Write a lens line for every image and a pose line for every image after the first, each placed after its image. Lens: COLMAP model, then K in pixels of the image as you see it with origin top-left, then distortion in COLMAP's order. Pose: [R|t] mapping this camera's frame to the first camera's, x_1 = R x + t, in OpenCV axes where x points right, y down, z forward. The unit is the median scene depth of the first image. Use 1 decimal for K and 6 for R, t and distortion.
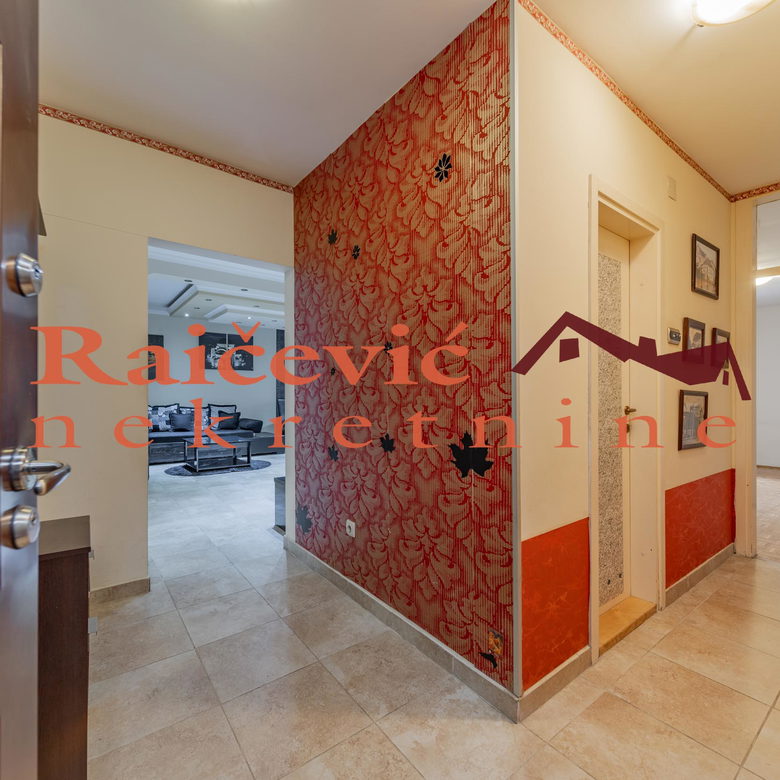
lens RADIAL K [[405.4, 0, 383.5], [0, 405.4, 393.8], [0, 0, 1]] dist [0.007013, -0.002763]
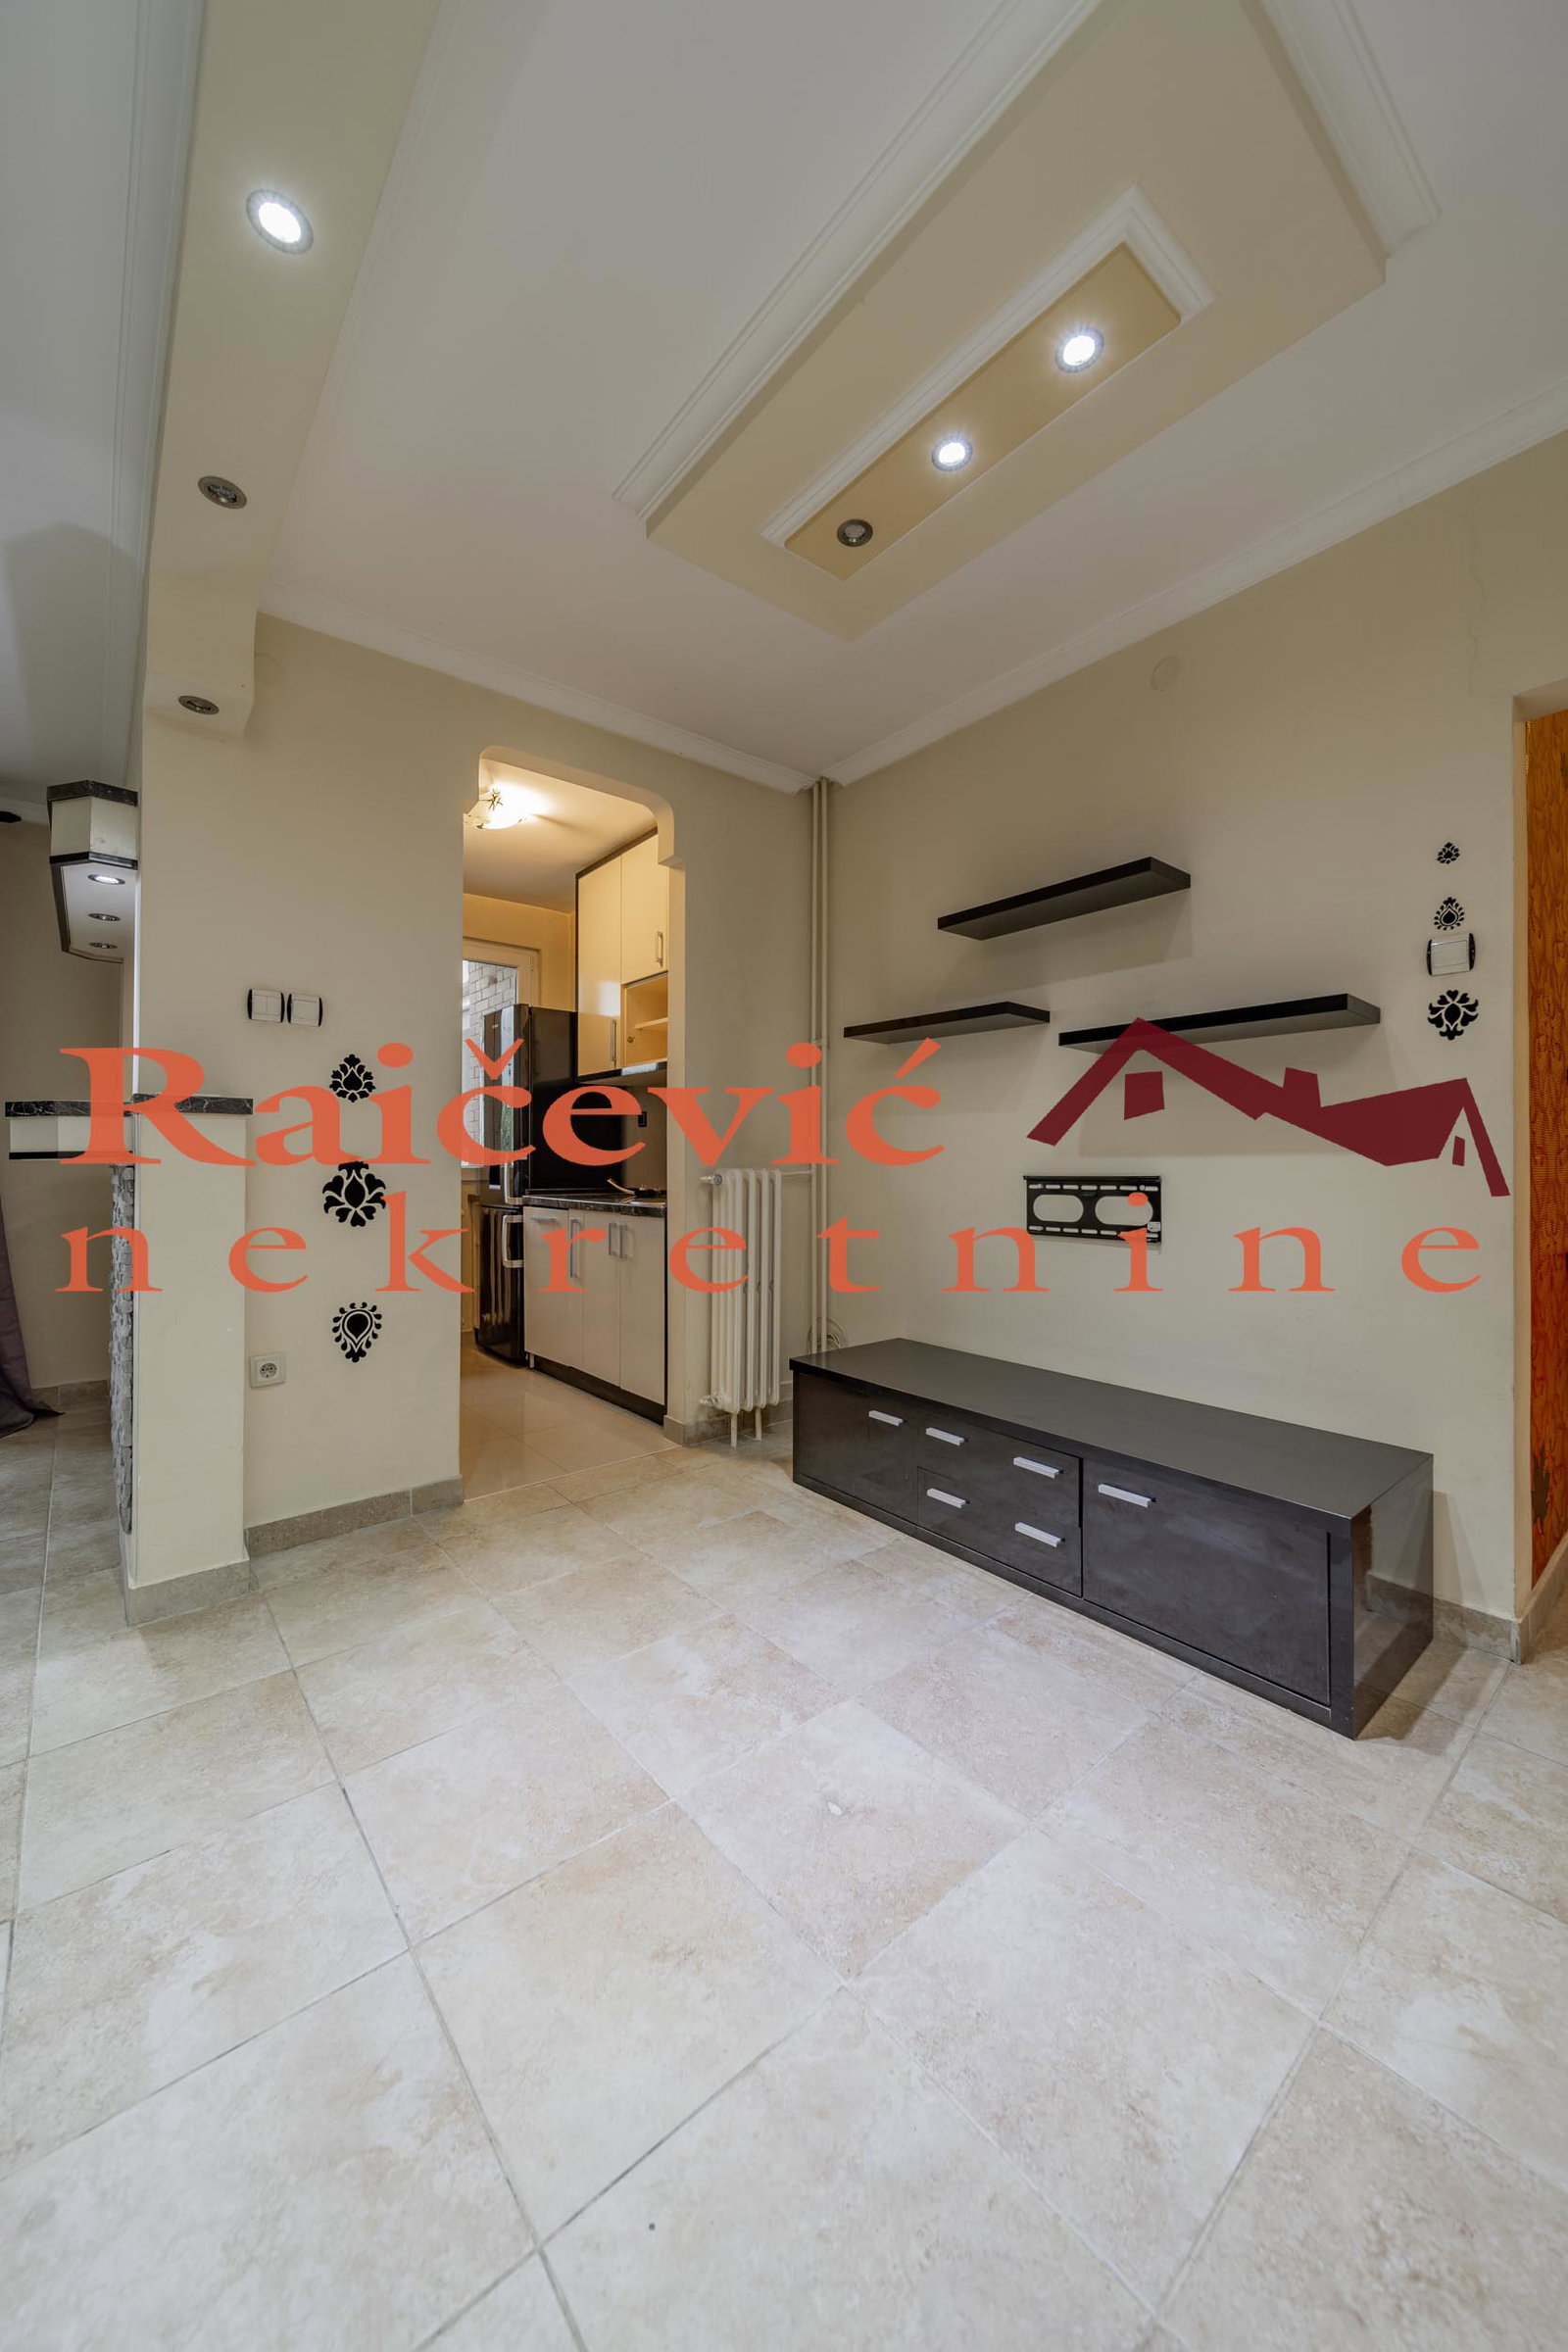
lens RADIAL K [[834.6, 0, 785.0], [0, 834.6, 1166.2], [0, 0, 1]] dist [0.004392, -0.000759]
pose [[-0.049605, -0.012550, 0.998690, -0.364243], [0.000688, 0.999920, 0.012600, 0.011308], [-0.998769, 0.001313, -0.049592, 0.703398]]
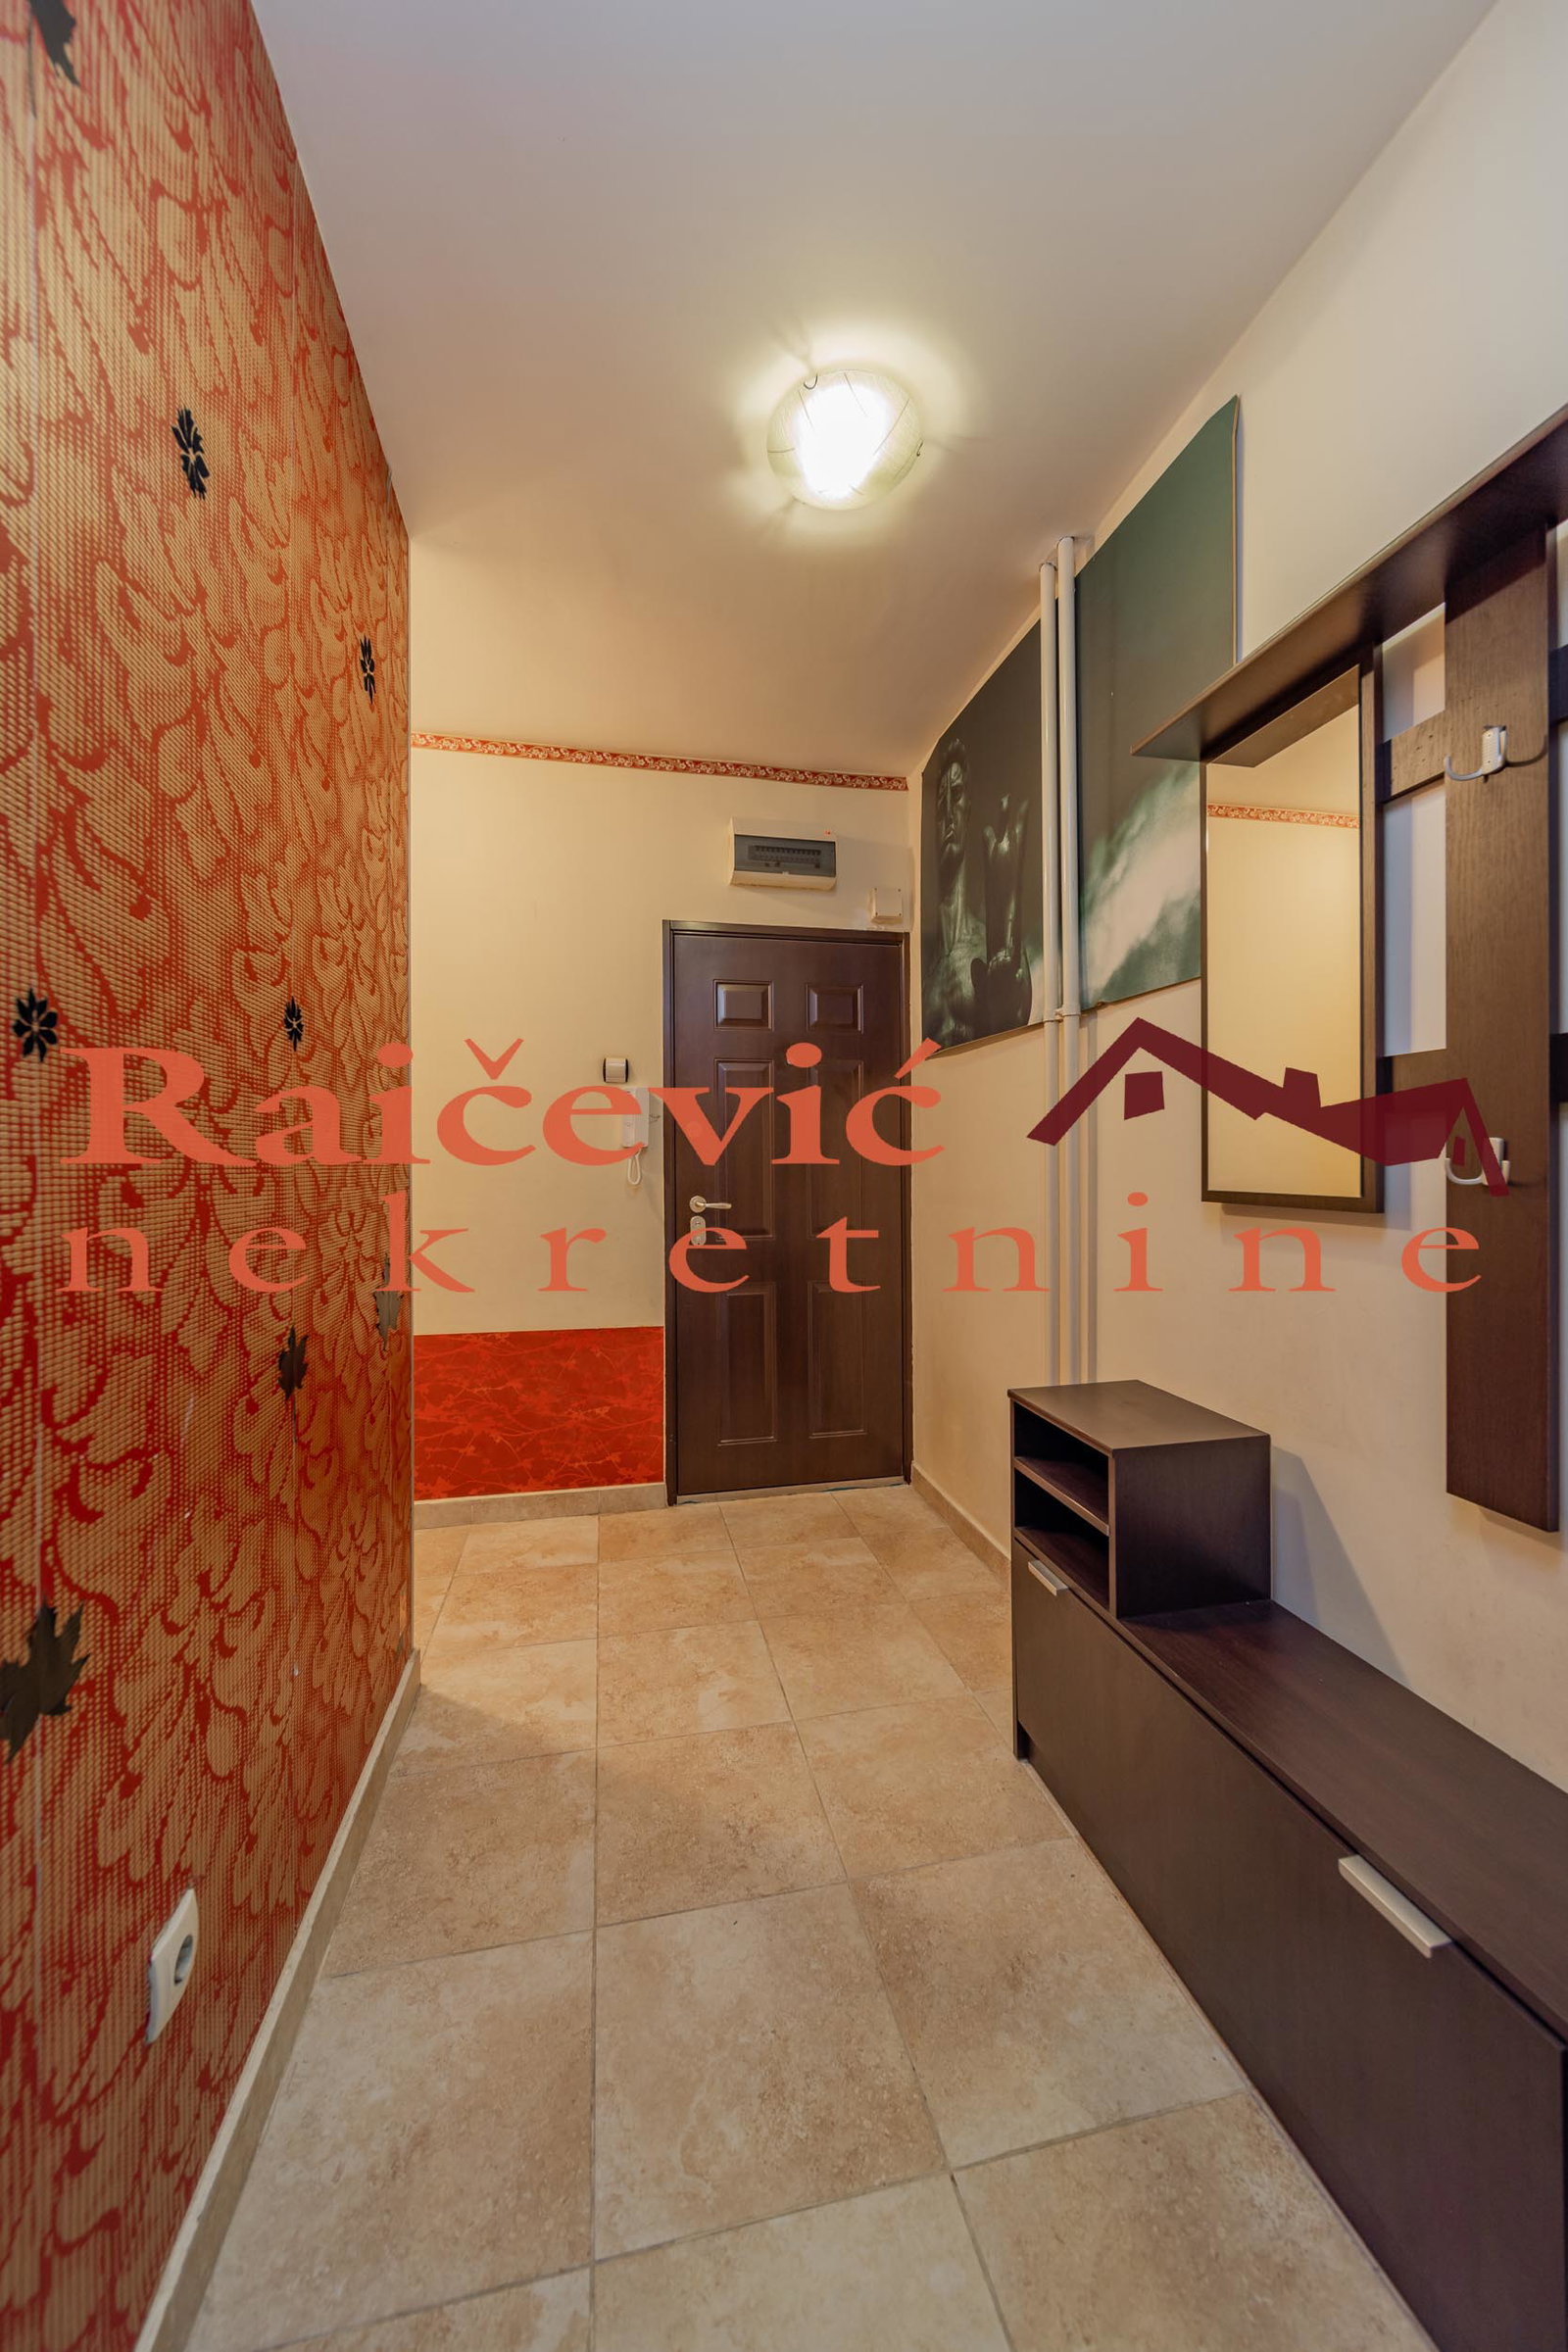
lens RADIAL K [[834.6, 0, 777.4], [0, 834.6, 1174.6], [0, 0, 1]] dist [0.004392, -0.000759]
pose [[-0.905203, -0.005923, 0.424939, -0.161468], [-0.002526, 0.999960, 0.008558, -0.003906], [-0.424973, 0.006673, -0.905181, 0.419266]]
